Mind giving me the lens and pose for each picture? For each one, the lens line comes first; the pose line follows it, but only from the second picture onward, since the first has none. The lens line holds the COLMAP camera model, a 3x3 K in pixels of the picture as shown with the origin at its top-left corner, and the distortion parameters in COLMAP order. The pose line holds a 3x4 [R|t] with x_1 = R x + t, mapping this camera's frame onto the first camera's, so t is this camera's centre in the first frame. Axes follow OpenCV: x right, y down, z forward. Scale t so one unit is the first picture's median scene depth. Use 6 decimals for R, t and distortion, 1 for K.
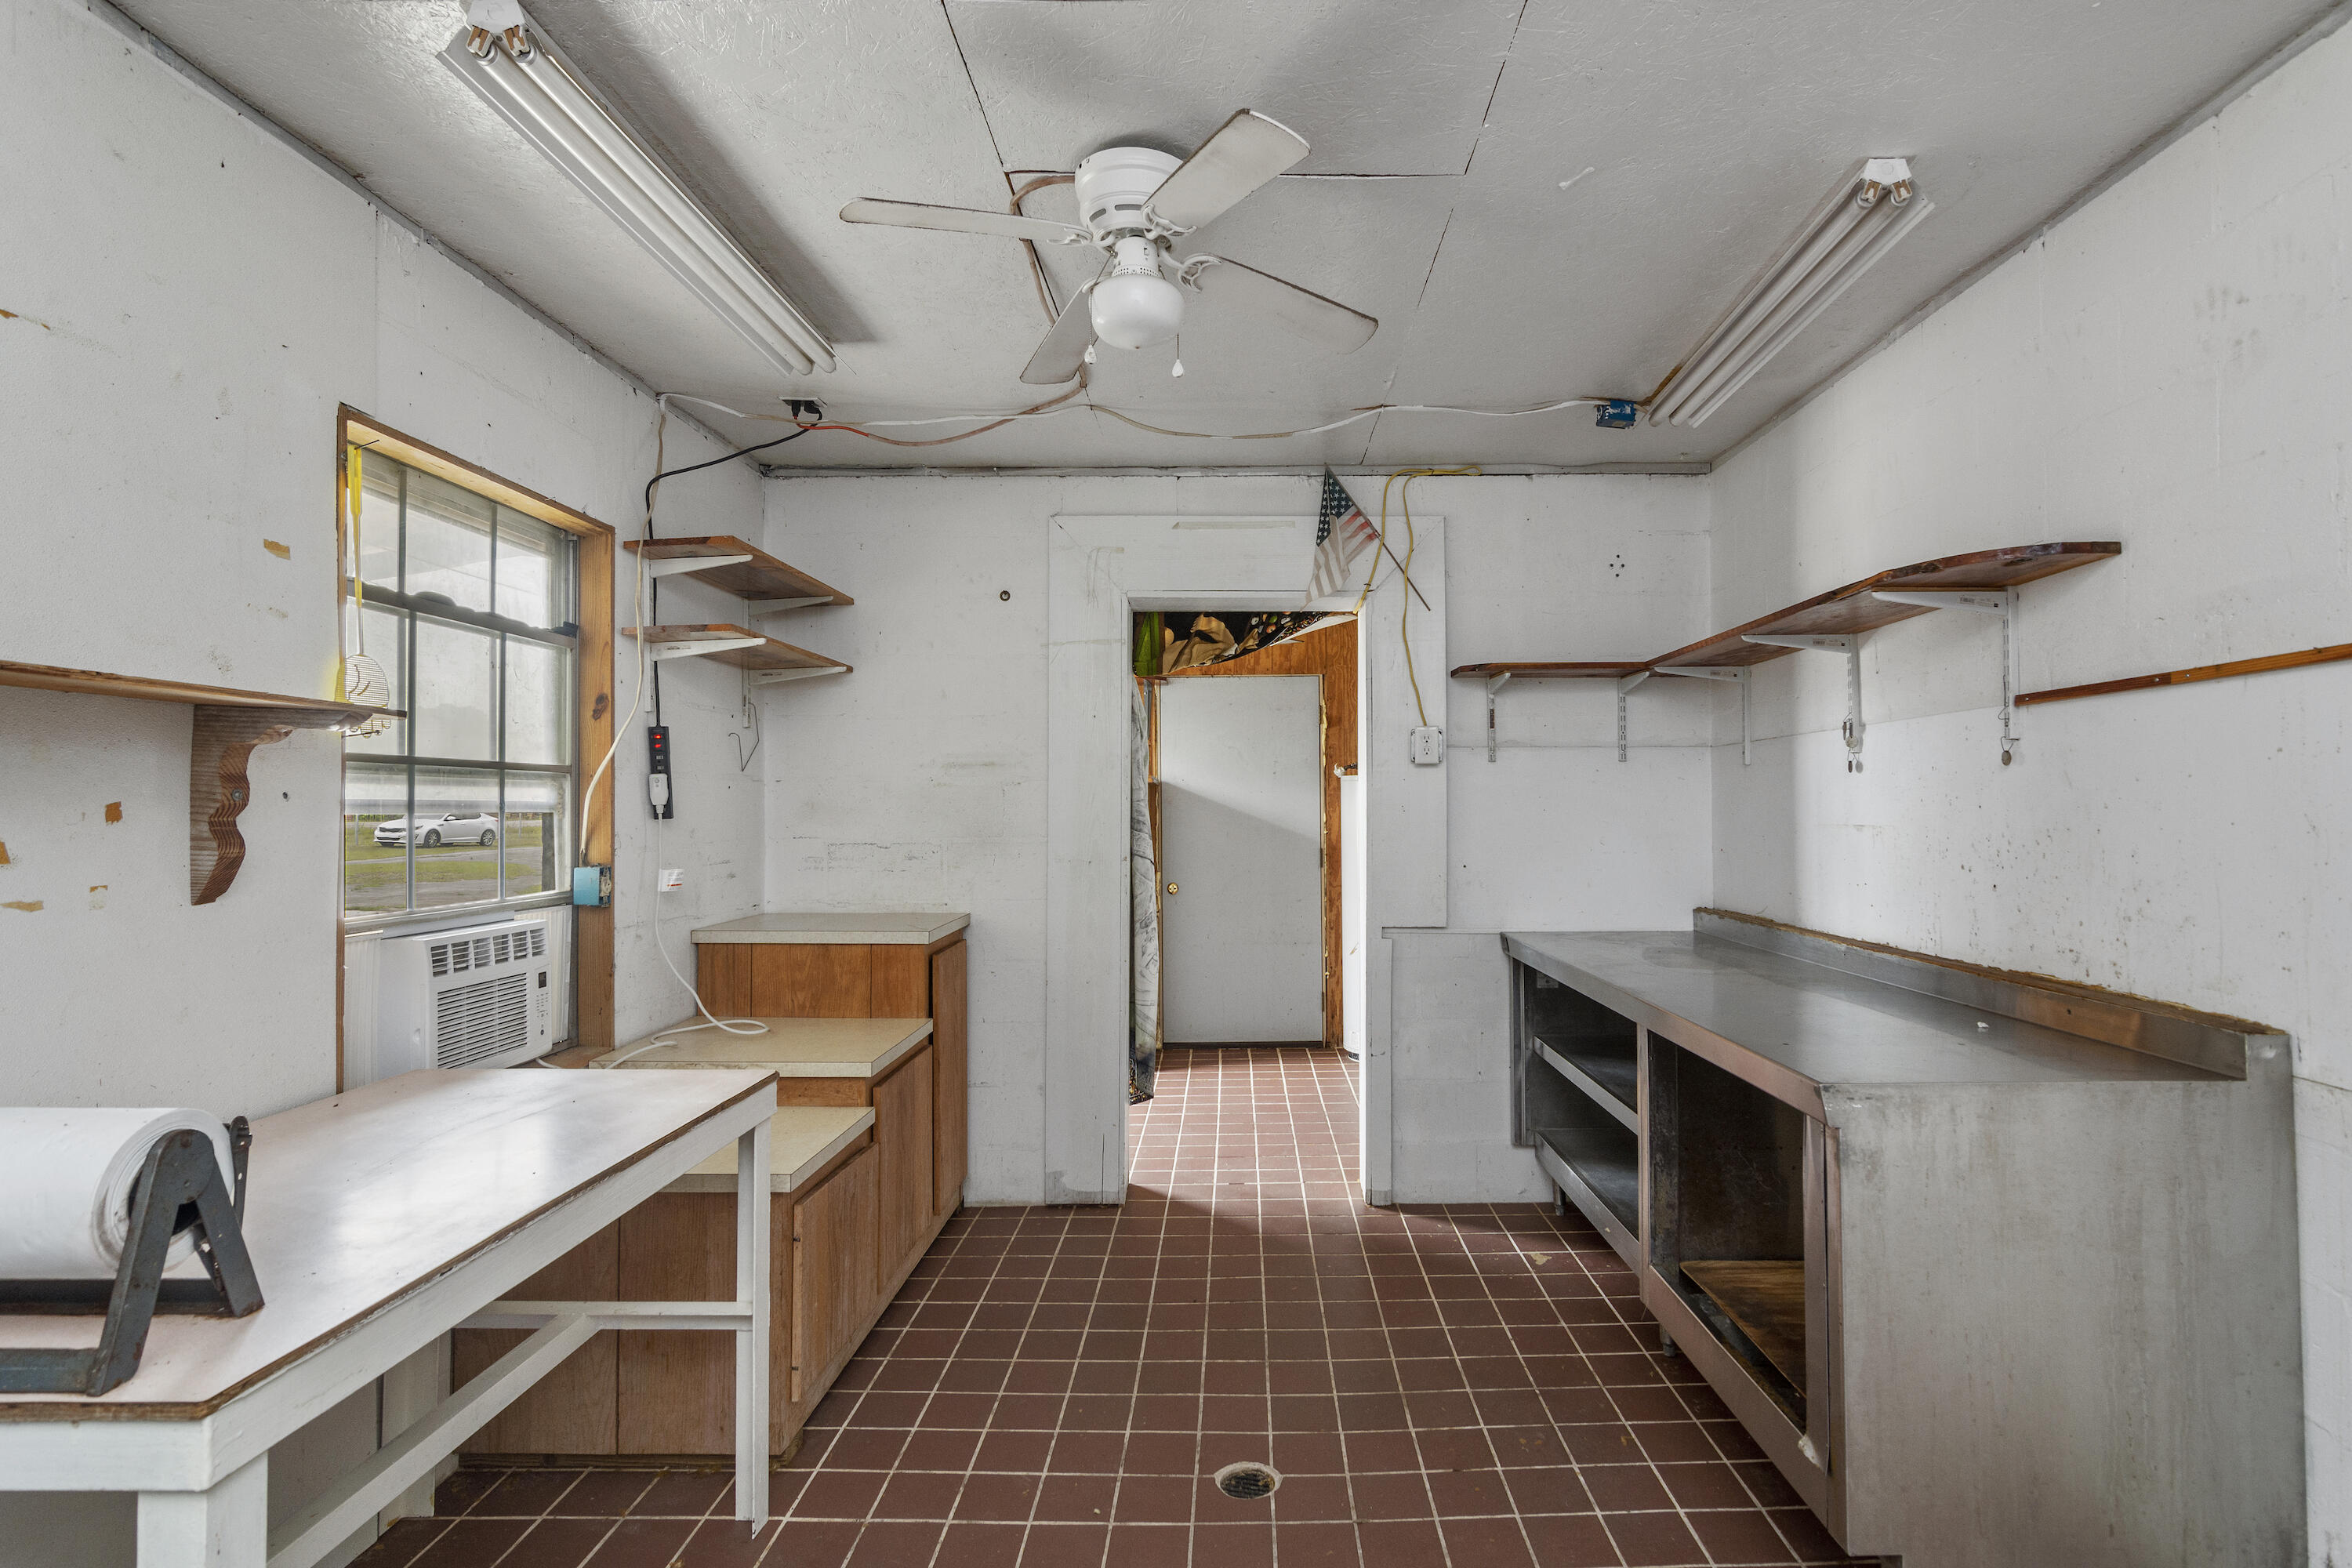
lens RADIAL K [[1140.5, 0, 1179.0], [0, 1140.5, 794.1], [0, 0, 1]] dist [-0.000621, -0.000154]
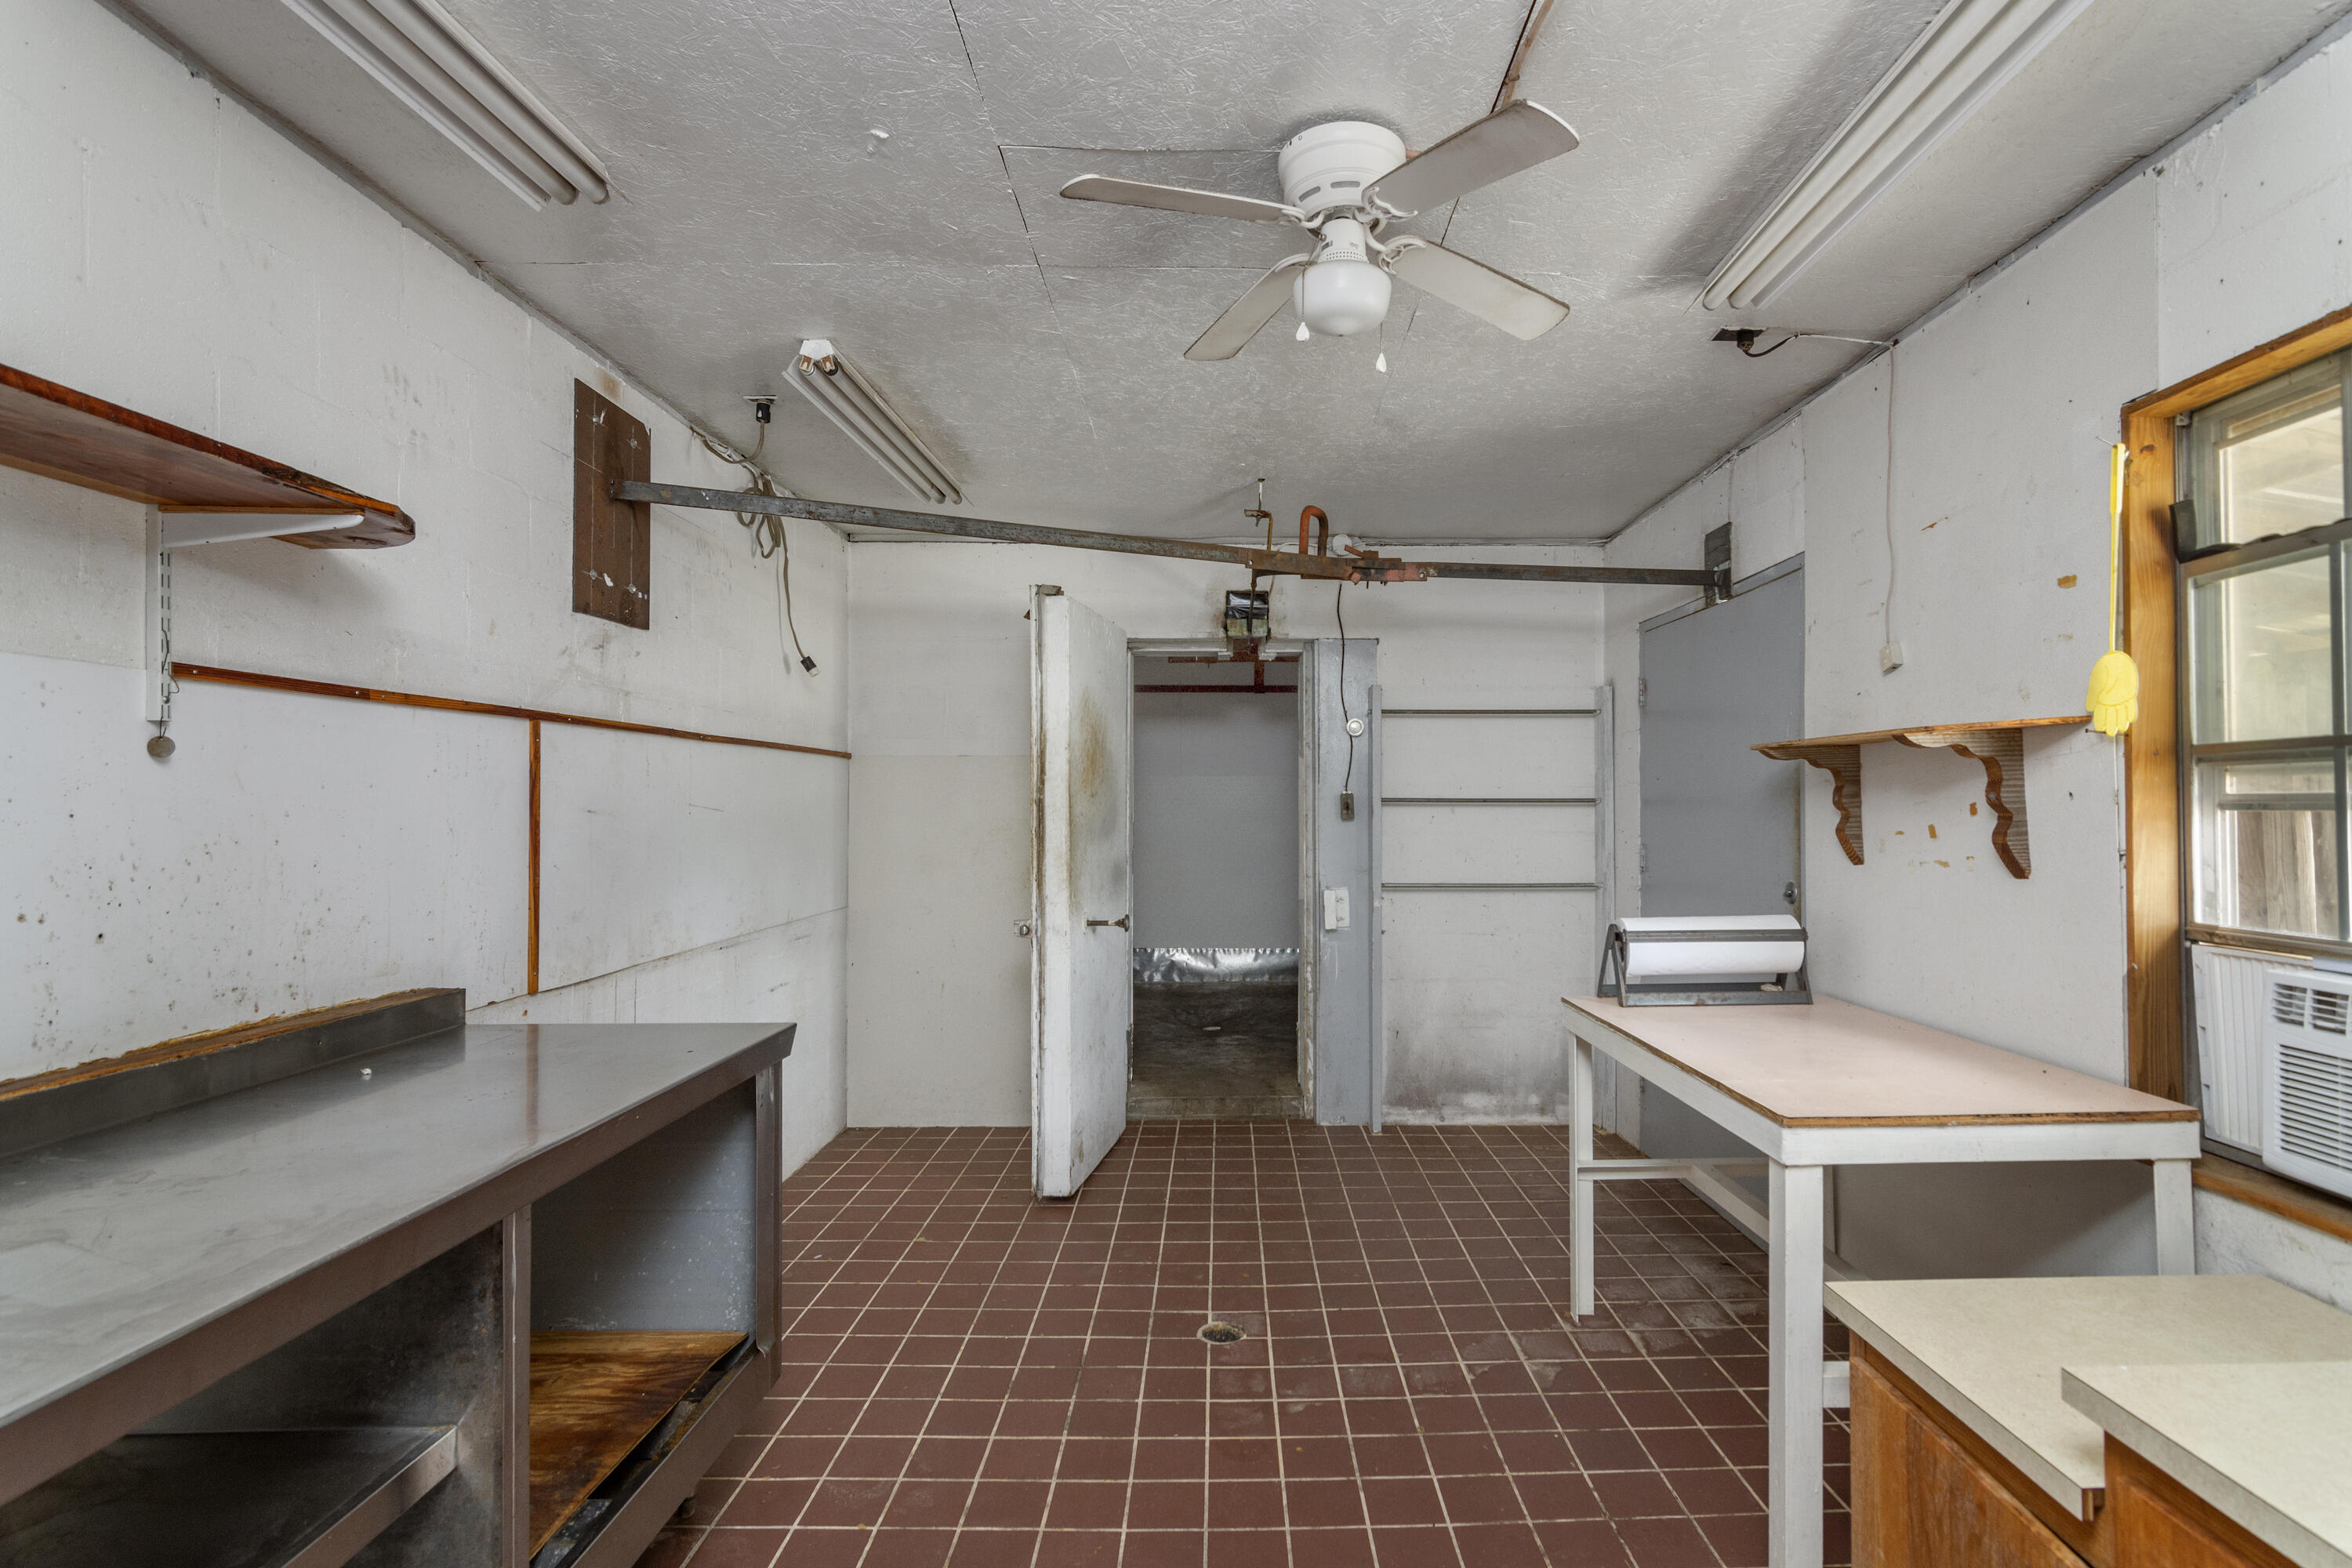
lens RADIAL K [[1140.5, 0, 1186.8], [0, 1140.5, 790.7], [0, 0, 1]] dist [-0.000621, -0.000154]
pose [[-0.999683, 0.005252, -0.024629, 0.115961], [0.005962, 0.999566, -0.028858, 0.021785], [0.024466, -0.028995, -0.999280, 1.877026]]
